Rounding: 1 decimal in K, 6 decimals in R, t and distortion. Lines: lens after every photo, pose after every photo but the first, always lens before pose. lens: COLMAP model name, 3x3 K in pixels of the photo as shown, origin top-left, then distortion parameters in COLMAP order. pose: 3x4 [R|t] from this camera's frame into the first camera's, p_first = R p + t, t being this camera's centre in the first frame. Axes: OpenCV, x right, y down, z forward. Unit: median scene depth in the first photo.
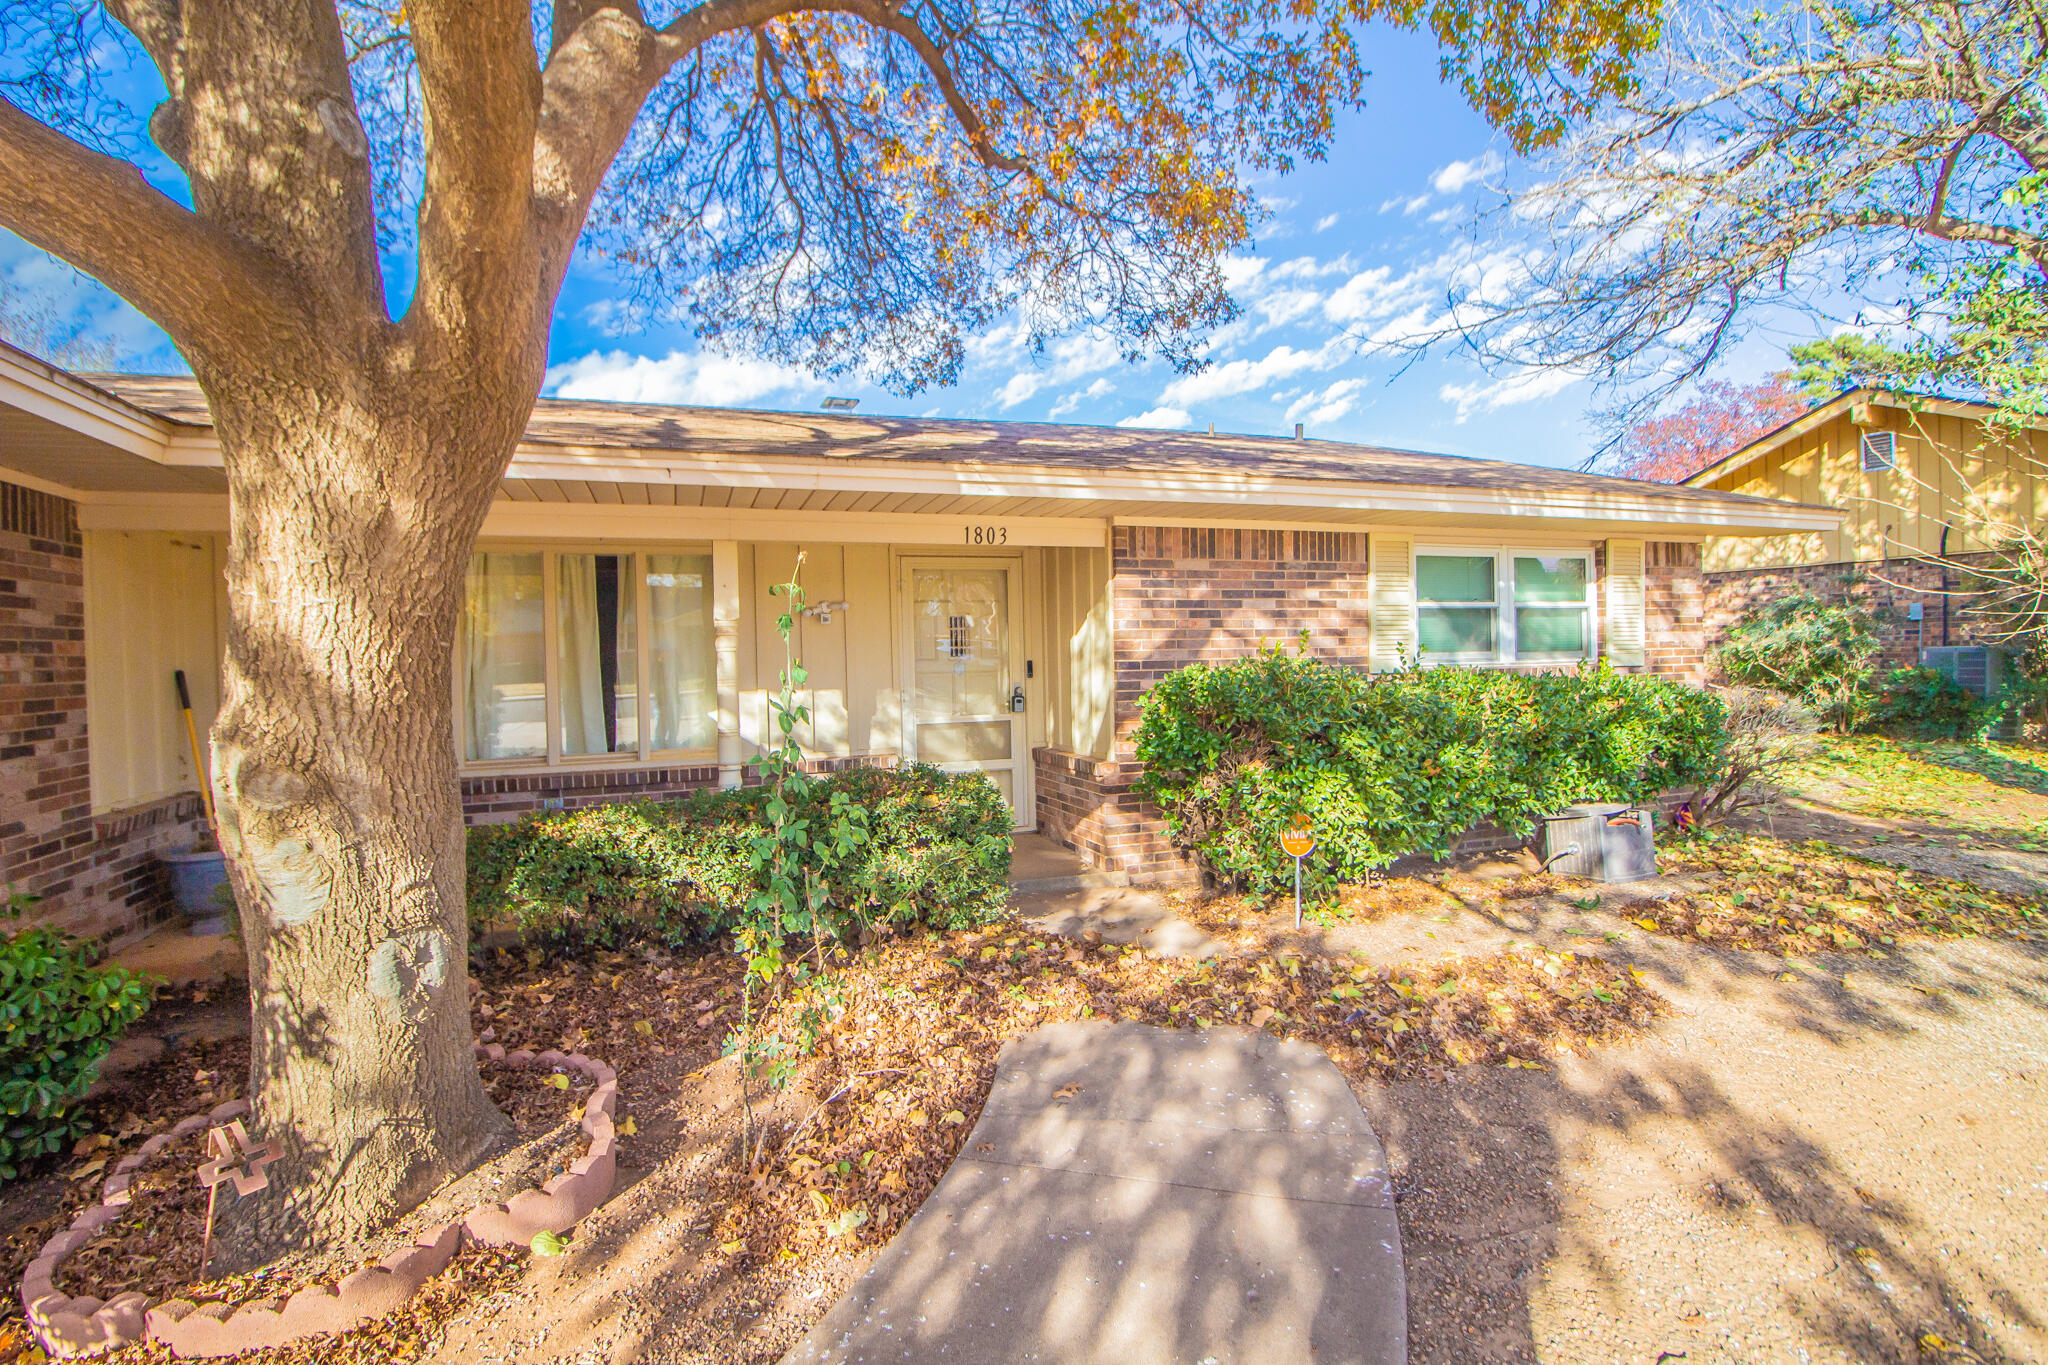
lens RADIAL K [[967.6, 0, 1024.0], [0, 967.6, 682.5], [0, 0, 1]] dist [0.000291, 0.000026]
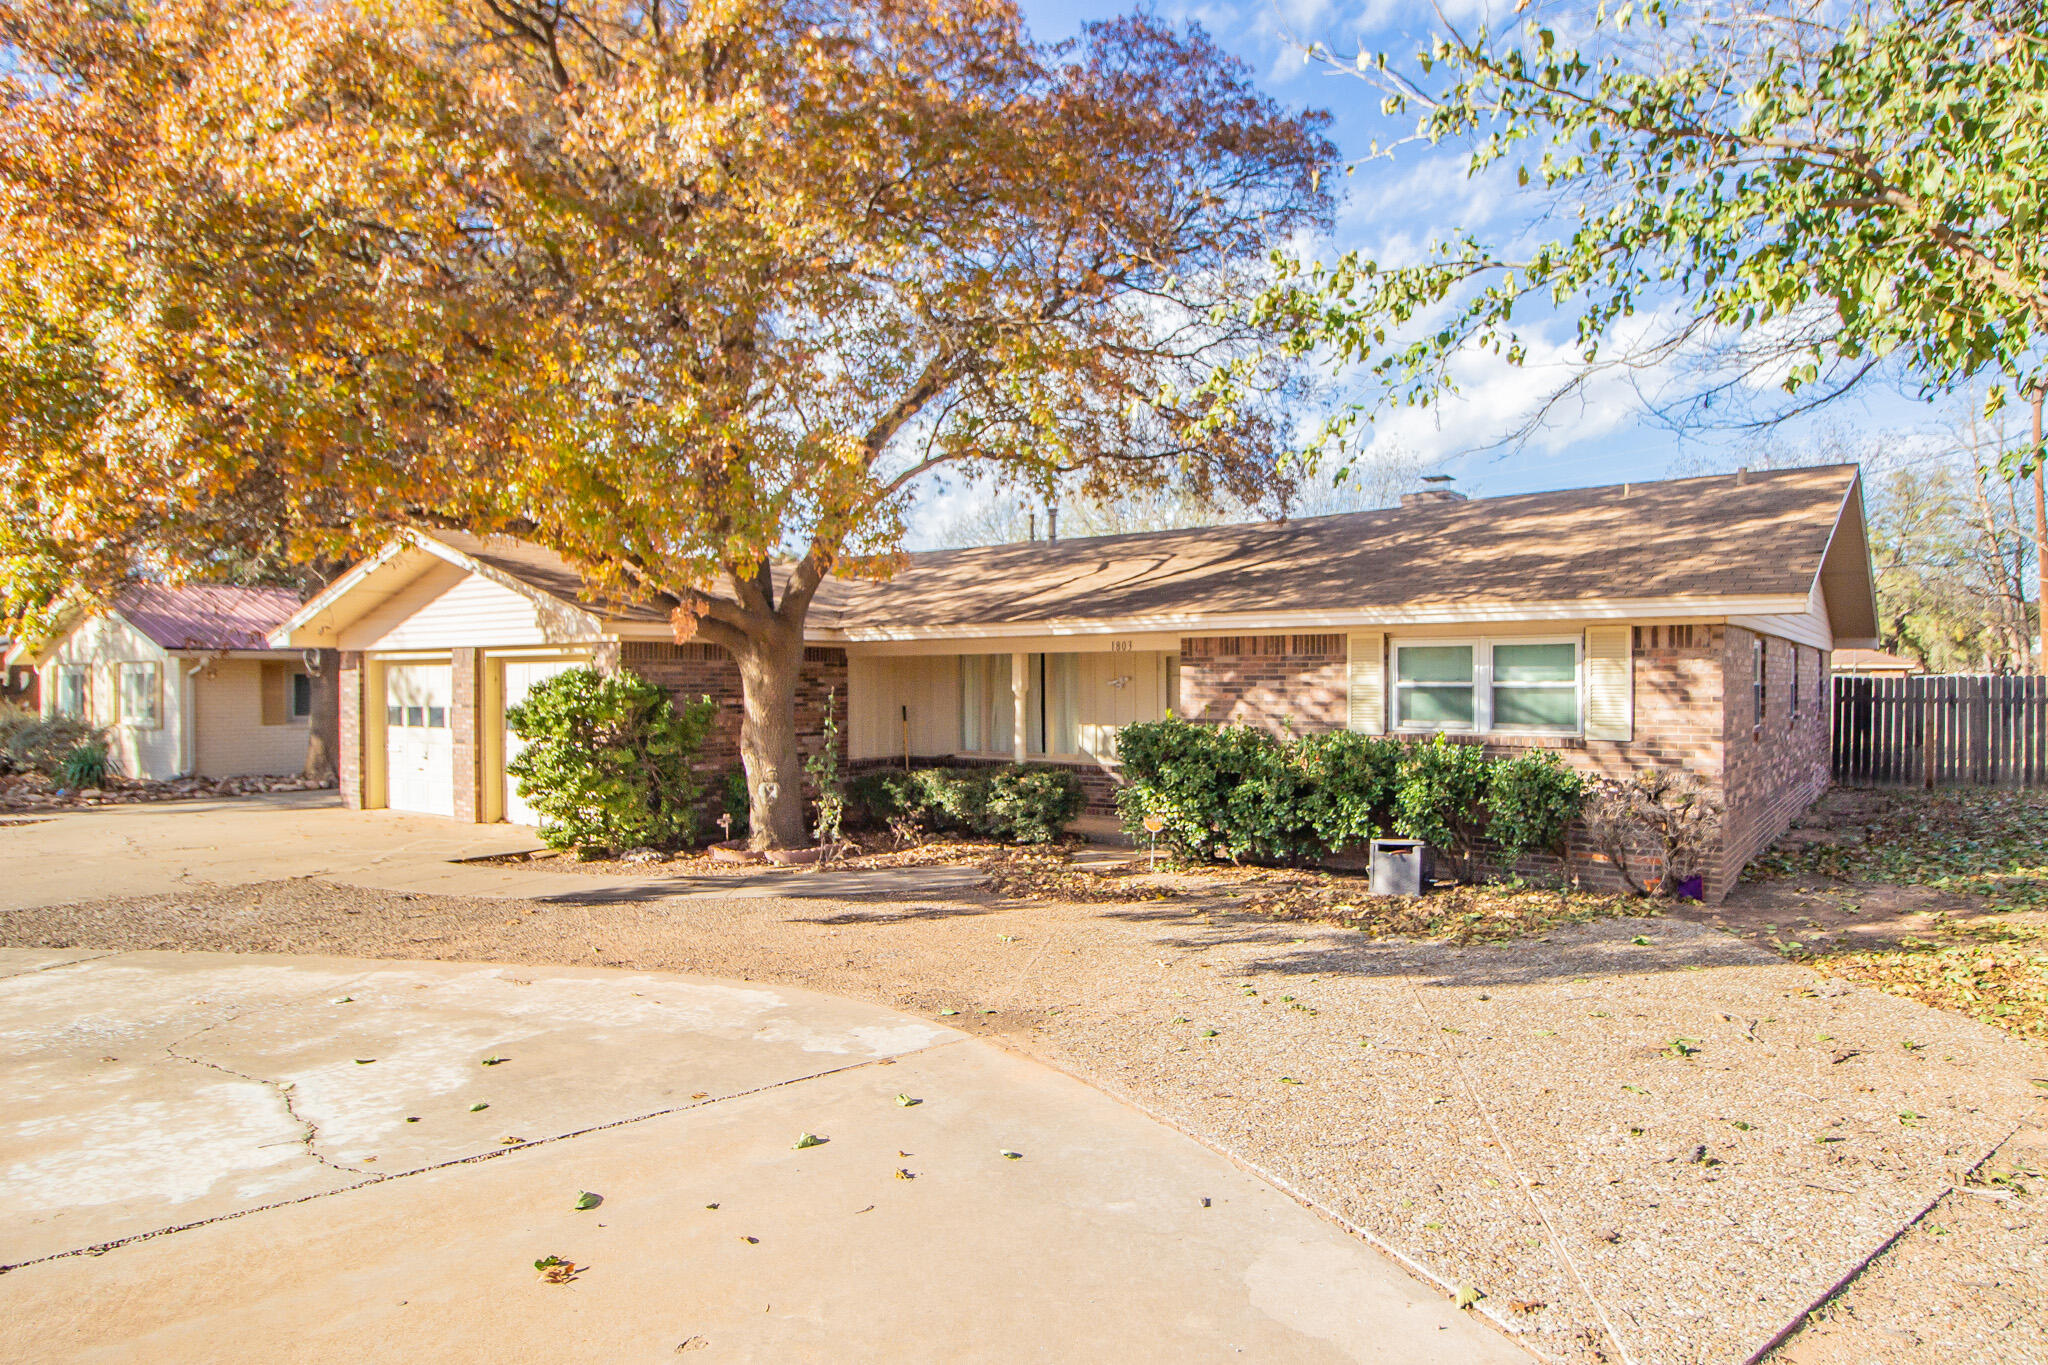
lens RADIAL K [[967.6, 0, 1024.0], [0, 967.6, 682.5], [0, 0, 1]] dist [0.000291, 0.000026]
pose [[0.590678, 0.011847, -0.806820, 1.223548], [-0.029946, 0.999525, -0.007247, -0.060380], [0.806351, 0.028441, 0.590752, -0.203000]]
